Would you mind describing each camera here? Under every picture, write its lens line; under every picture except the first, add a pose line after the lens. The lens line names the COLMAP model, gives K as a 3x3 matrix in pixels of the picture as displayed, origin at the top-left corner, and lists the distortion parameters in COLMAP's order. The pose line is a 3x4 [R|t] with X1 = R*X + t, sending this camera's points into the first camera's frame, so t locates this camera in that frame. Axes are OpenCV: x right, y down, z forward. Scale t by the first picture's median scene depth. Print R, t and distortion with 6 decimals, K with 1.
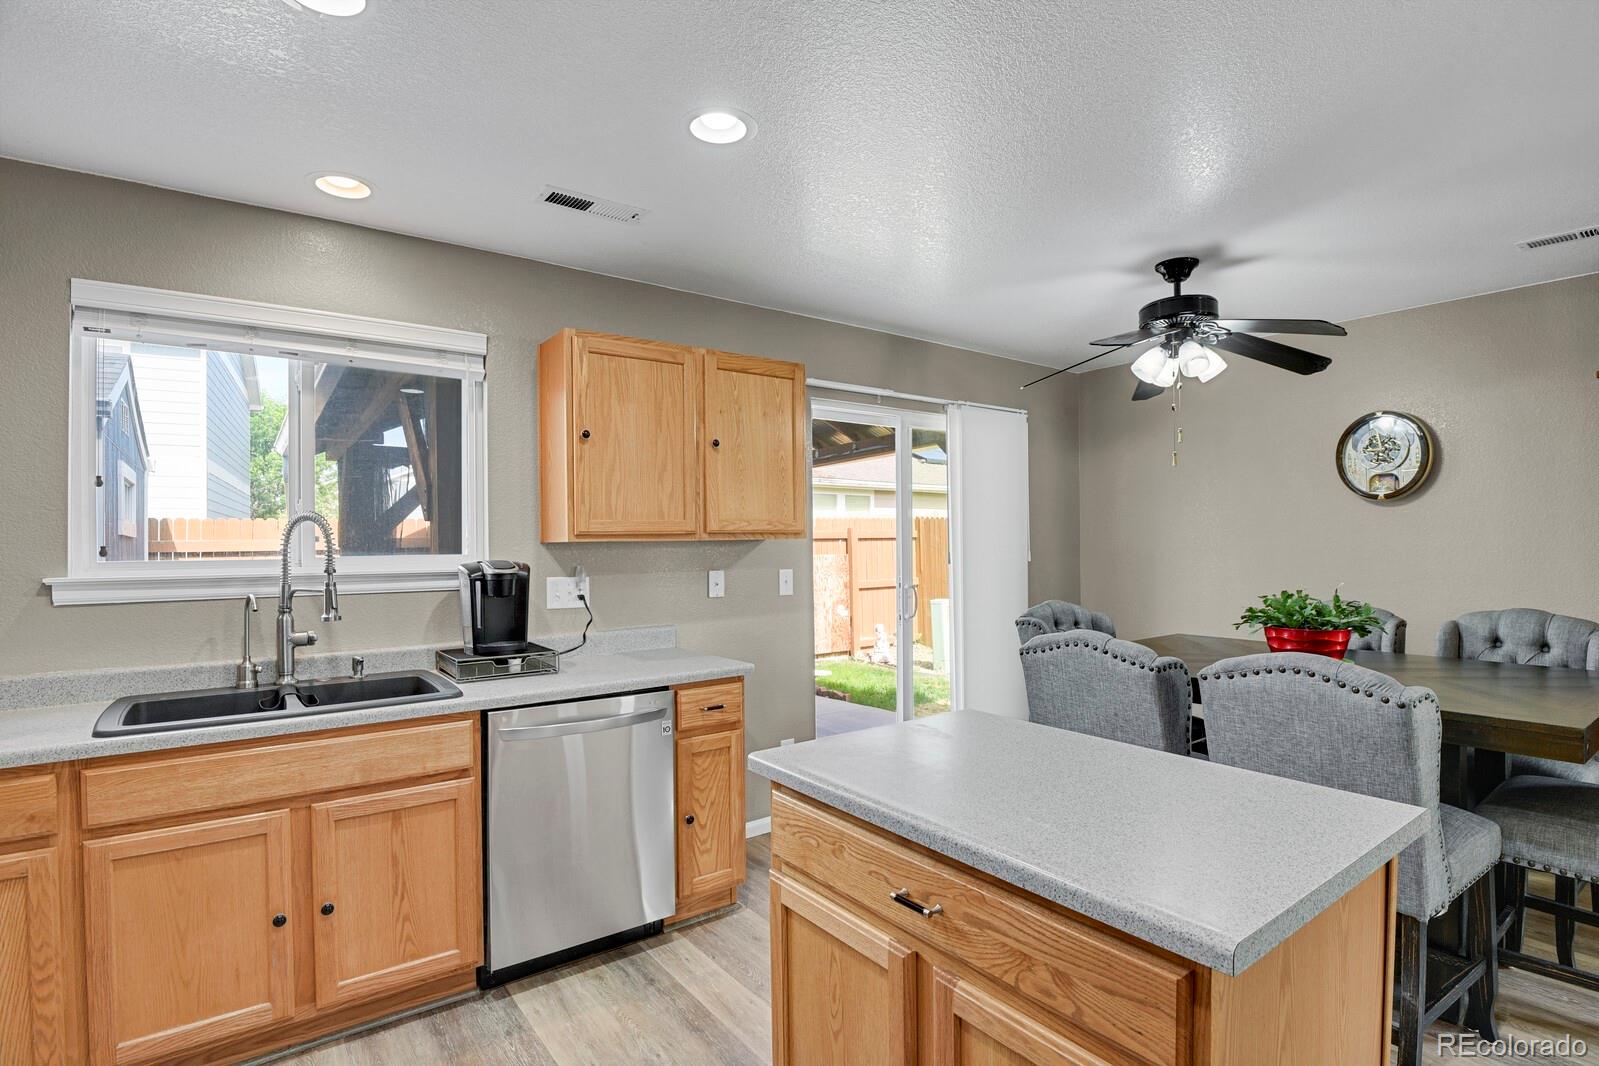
lens RADIAL K [[782.0, 0, 803.7], [0, 782.0, 541.3], [0, 0, 1]] dist [-0.024030, -0.002813]
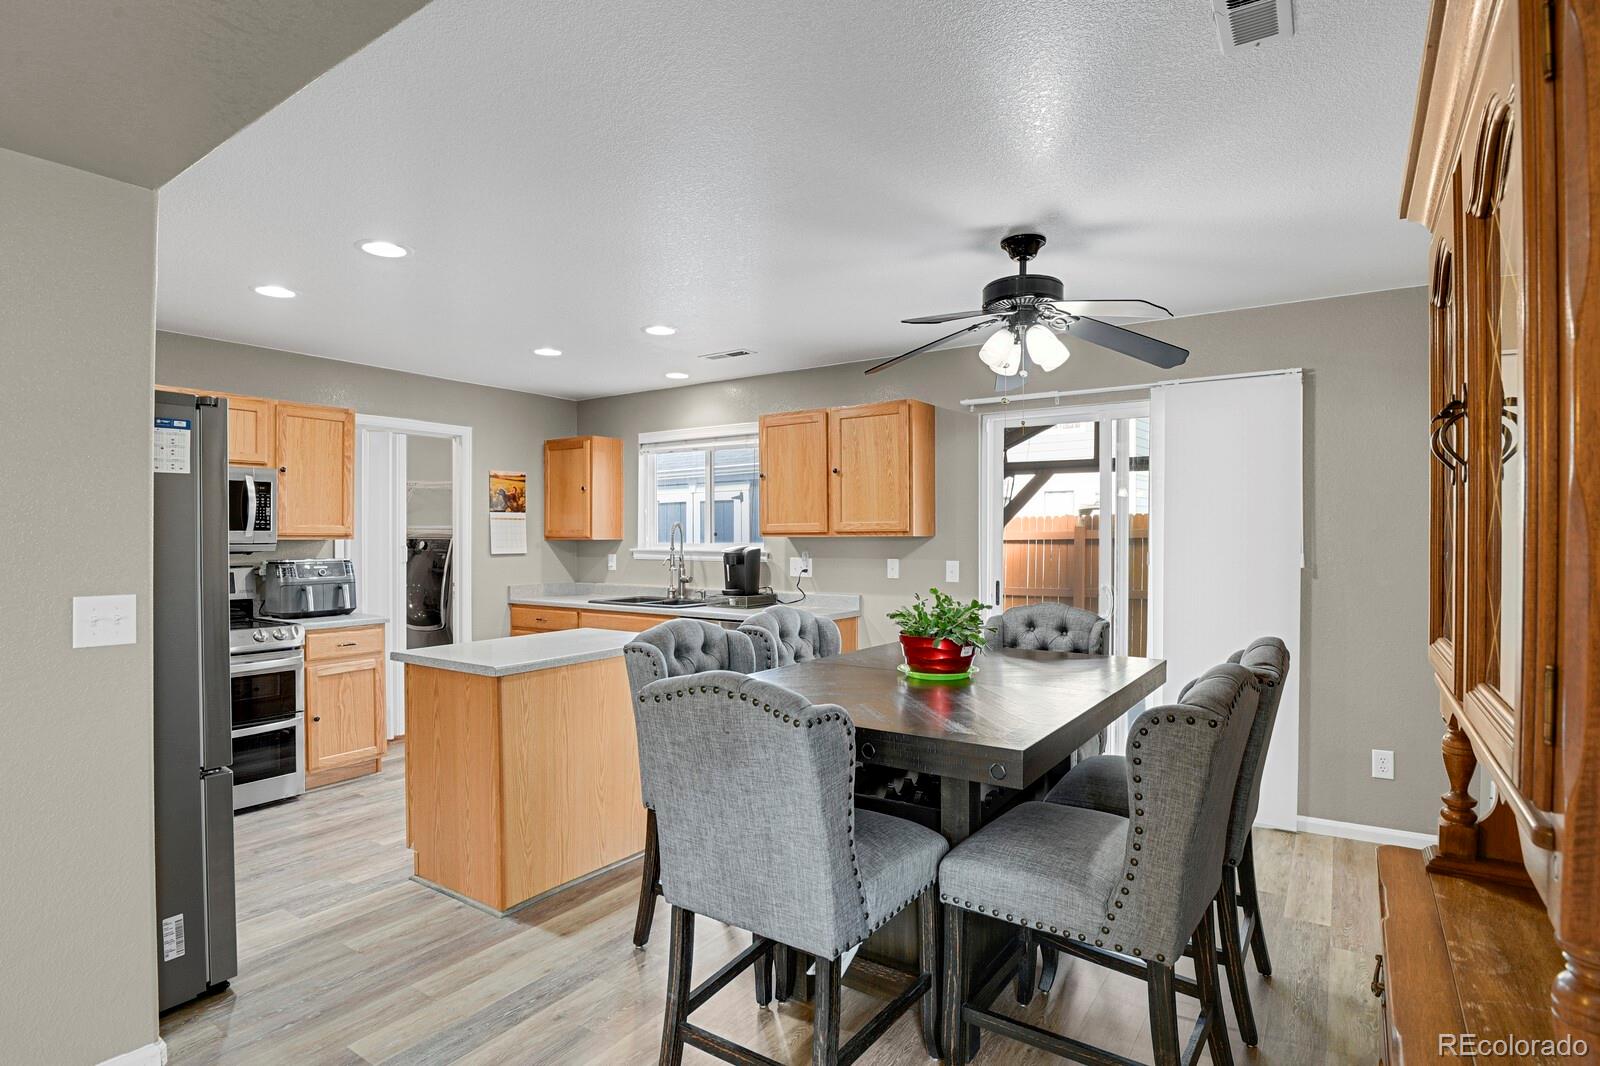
lens RADIAL K [[812.6, 0, 804.4], [0, 812.6, 540.9], [0, 0, 1]] dist [-0.026010, -0.000953]
pose [[0.330201, 0.015285, -0.943787, 1.410205], [-0.003576, 0.999882, 0.014943, -0.017419], [0.943904, -0.001559, 0.330216, 0.470435]]
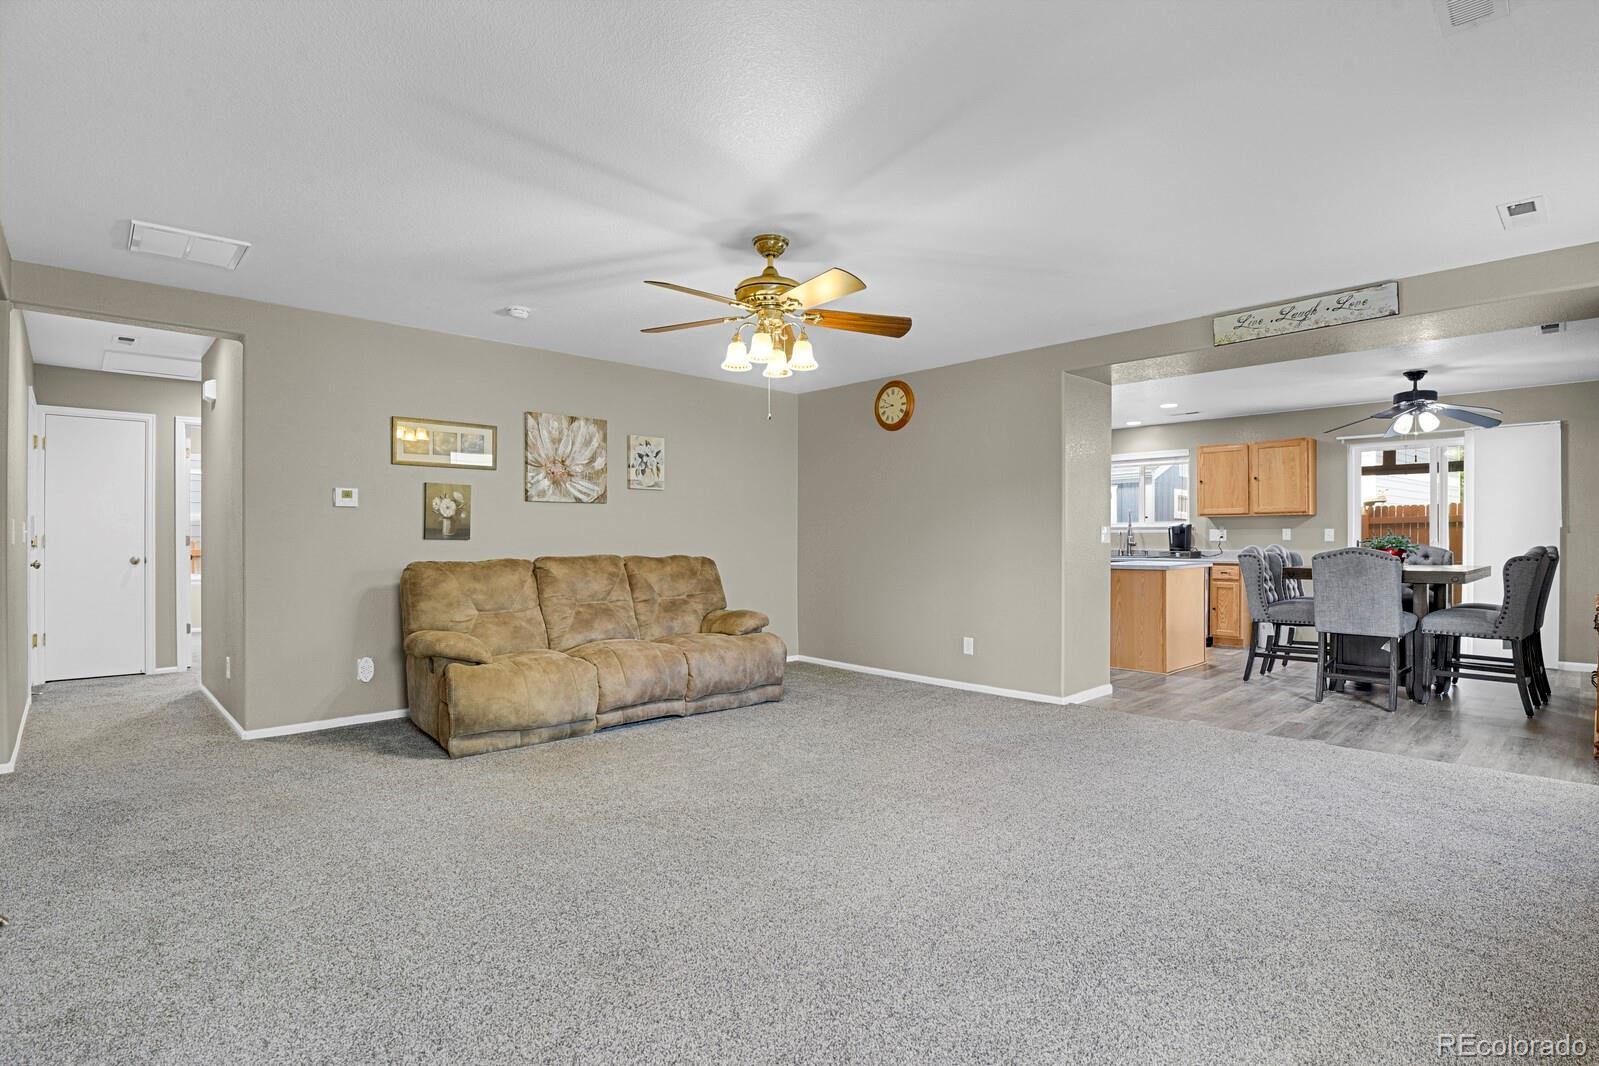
lens RADIAL K [[782.0, 0, 803.7], [0, 782.0, 541.3], [0, 0, 1]] dist [-0.024030, -0.002813]
pose [[0.122272, 0.013058, -0.992411, 2.432316], [-0.000801, 0.999914, 0.013058, 0.055647], [0.992496, -0.000802, 0.122272, -0.866838]]
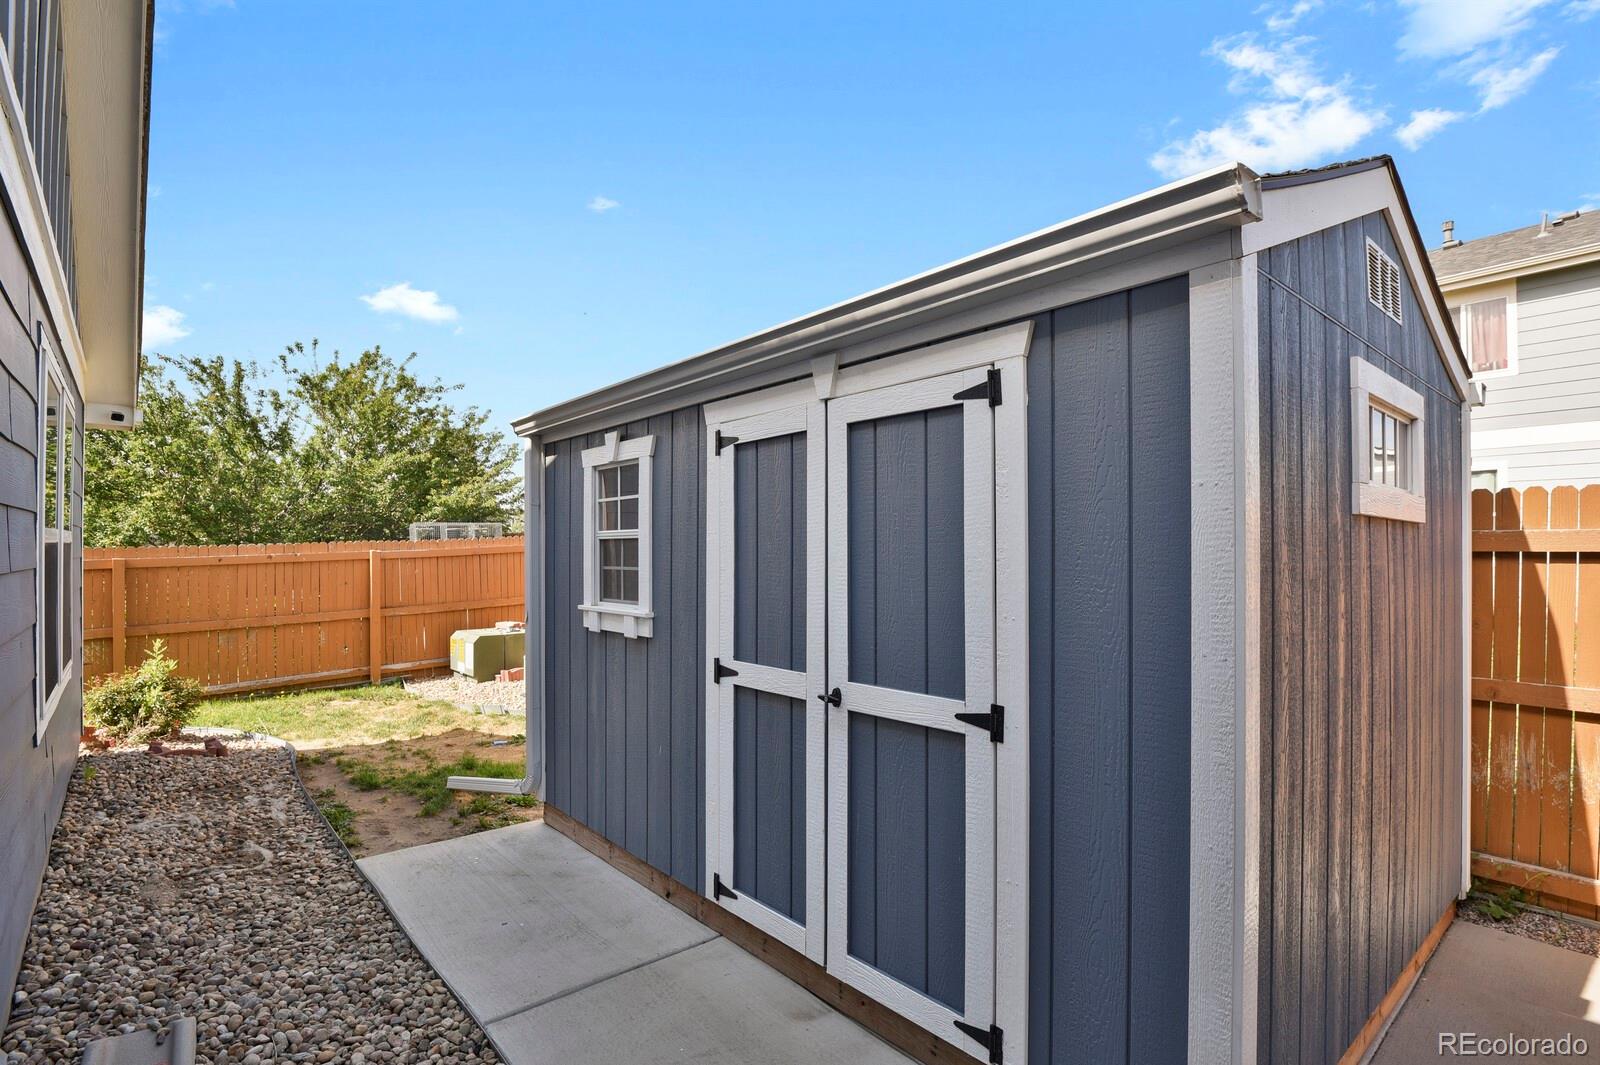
lens RADIAL K [[782.5, 0, 804.2], [0, 782.5, 540.8], [0, 0, 1]] dist [-0.024030, -0.002813]
pose [[0.070492, -0.000053, -0.997512, -0.700374], [0.001540, 0.999999, 0.000056, 0.012104], [0.997511, -0.001540, 0.070492, 0.991088]]
